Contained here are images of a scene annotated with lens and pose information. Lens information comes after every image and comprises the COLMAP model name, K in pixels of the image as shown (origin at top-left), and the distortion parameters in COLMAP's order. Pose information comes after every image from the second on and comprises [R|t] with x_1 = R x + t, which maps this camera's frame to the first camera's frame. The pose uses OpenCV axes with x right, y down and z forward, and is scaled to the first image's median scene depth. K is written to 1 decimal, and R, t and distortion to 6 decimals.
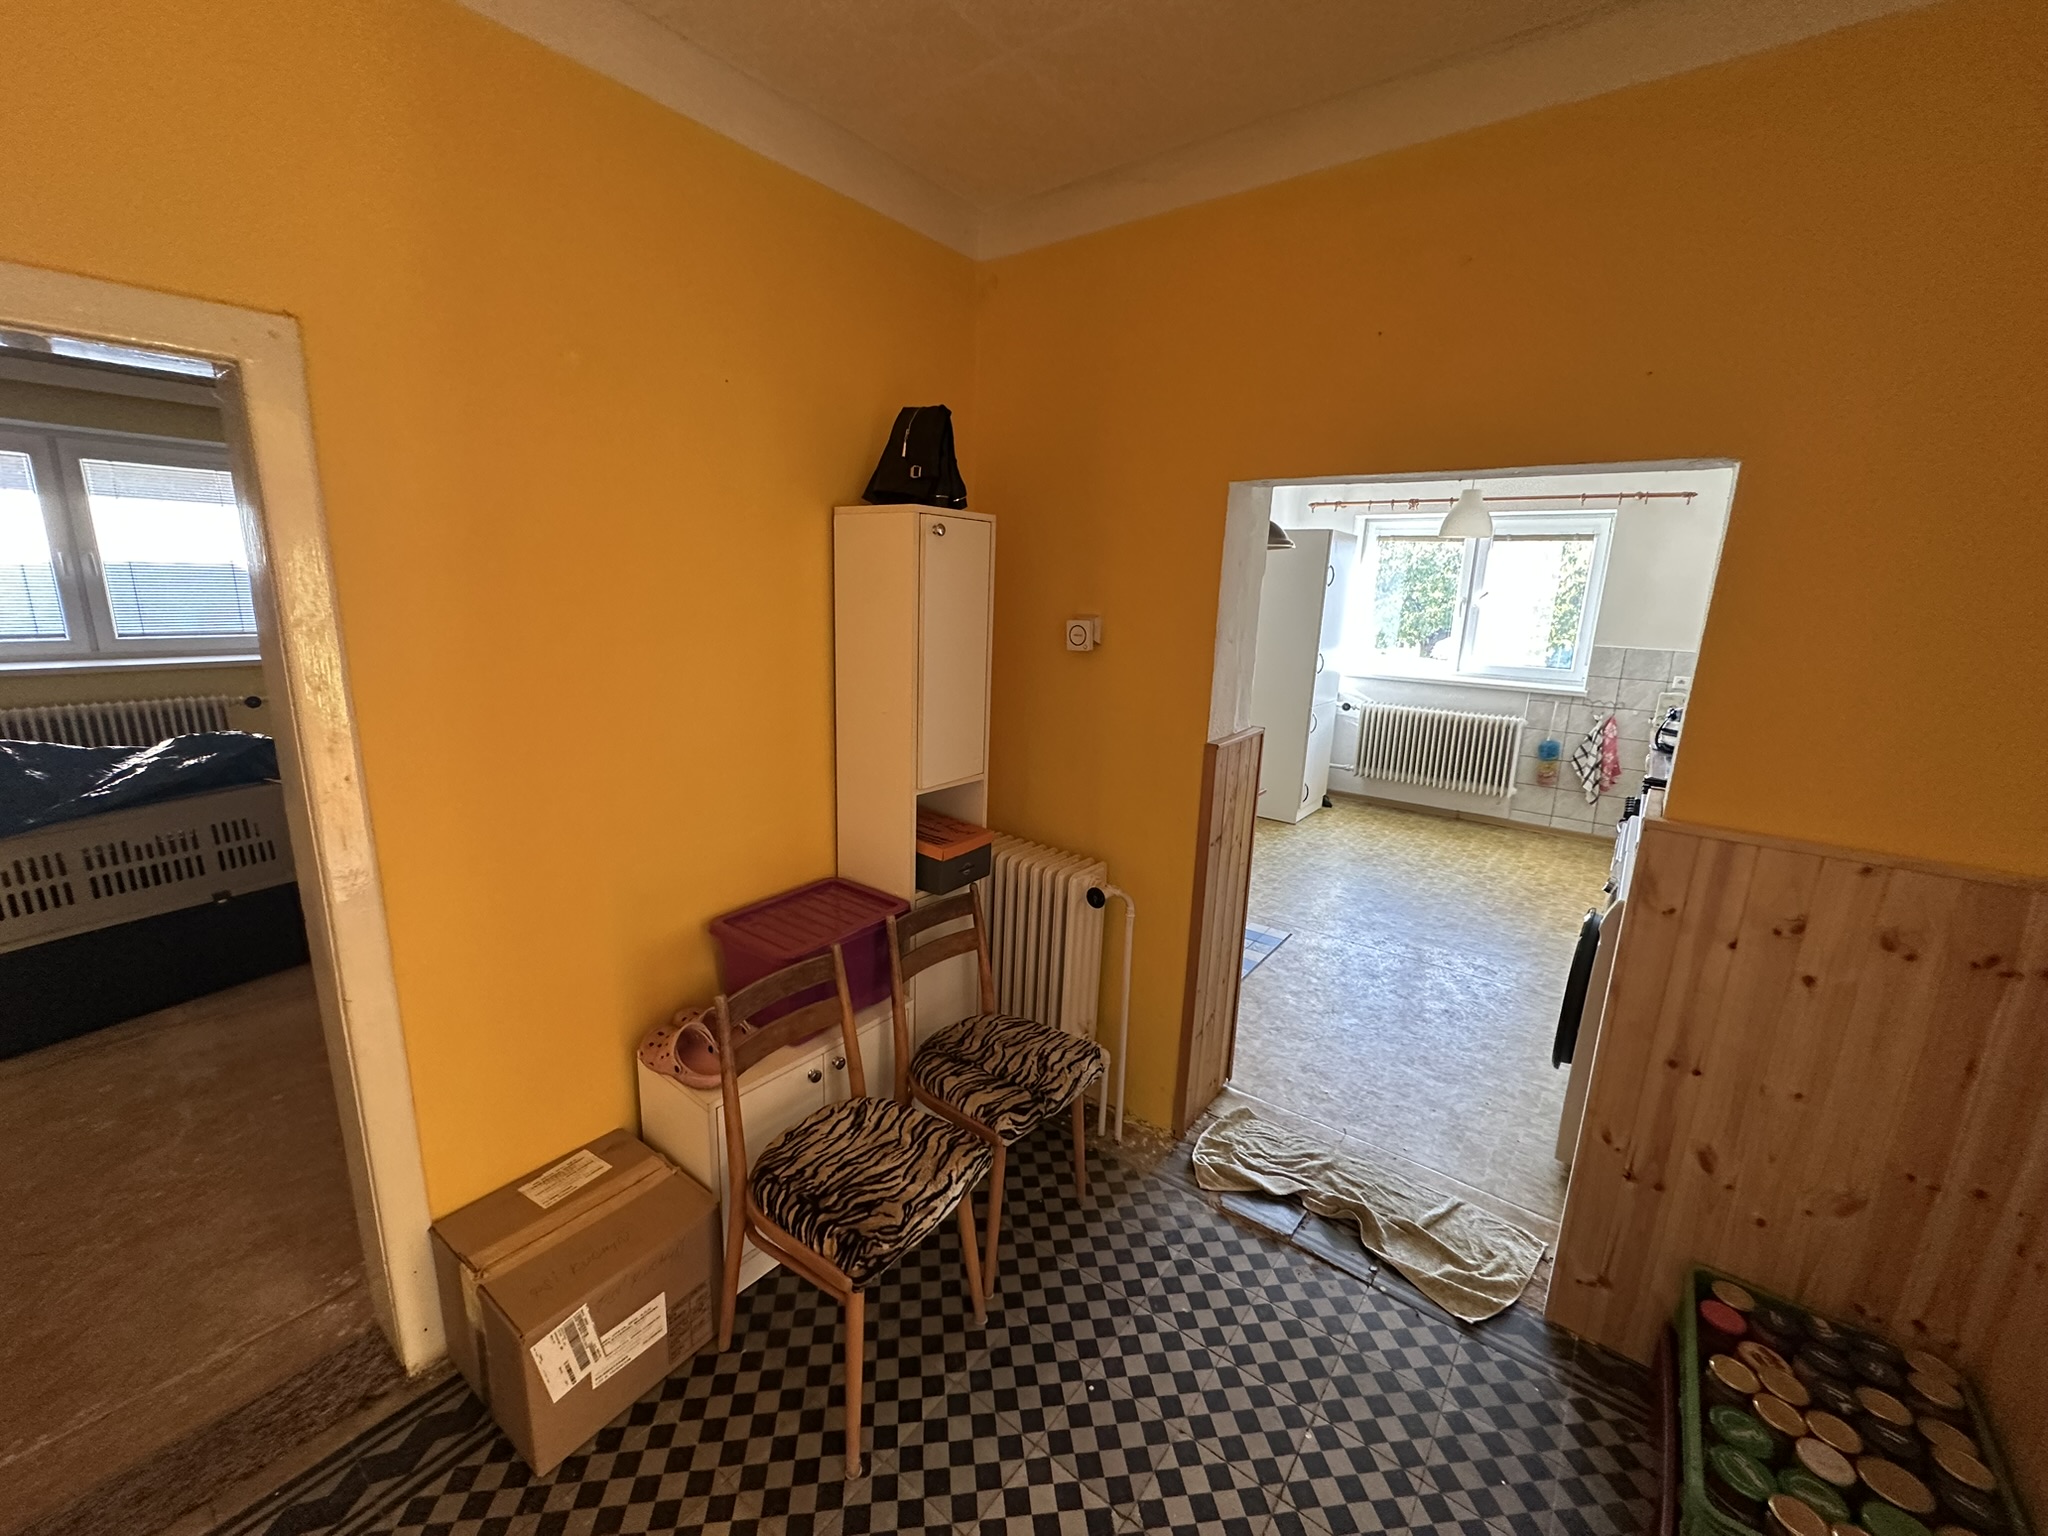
lens RADIAL K [[816.2, 0, 1026.4], [0, 816.2, 762.7], [0, 0, 1]] dist [0.002447, 0.000187]
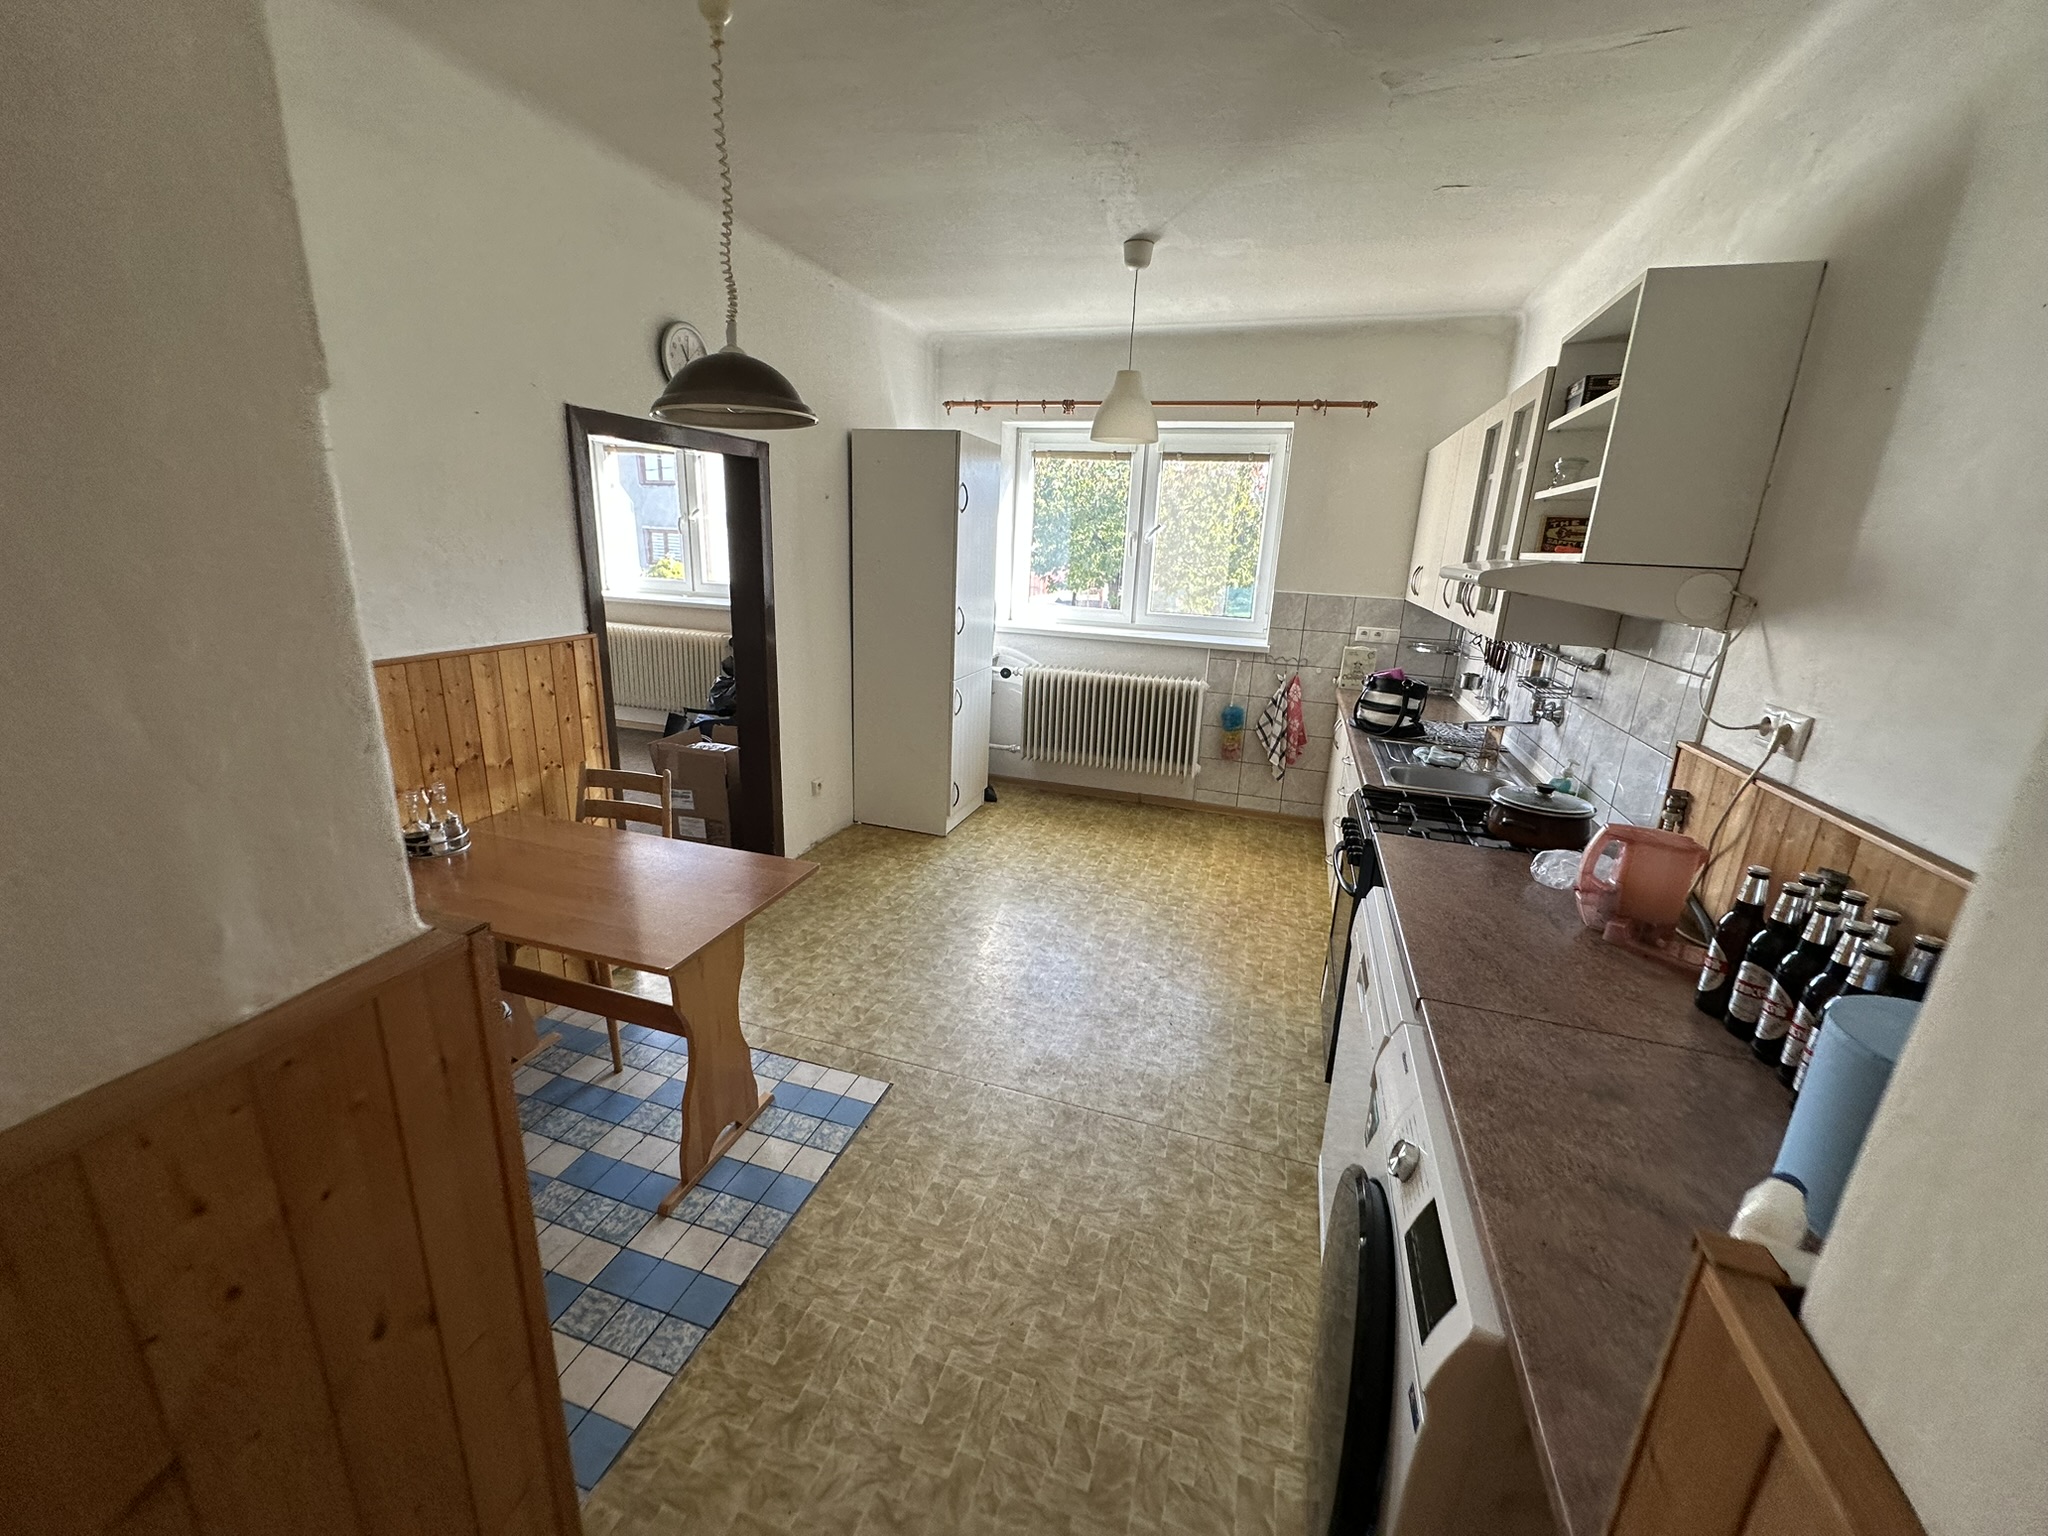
lens RADIAL K [[816.2, 0, 1023.8], [0, 816.2, 766.9], [0, 0, 1]] dist [0.002447, 0.000187]
pose [[0.943168, -0.083075, 0.321766, 0.165034], [0.058624, 0.994658, 0.084967, -0.048922], [-0.327106, -0.061275, 0.942999, 0.278661]]
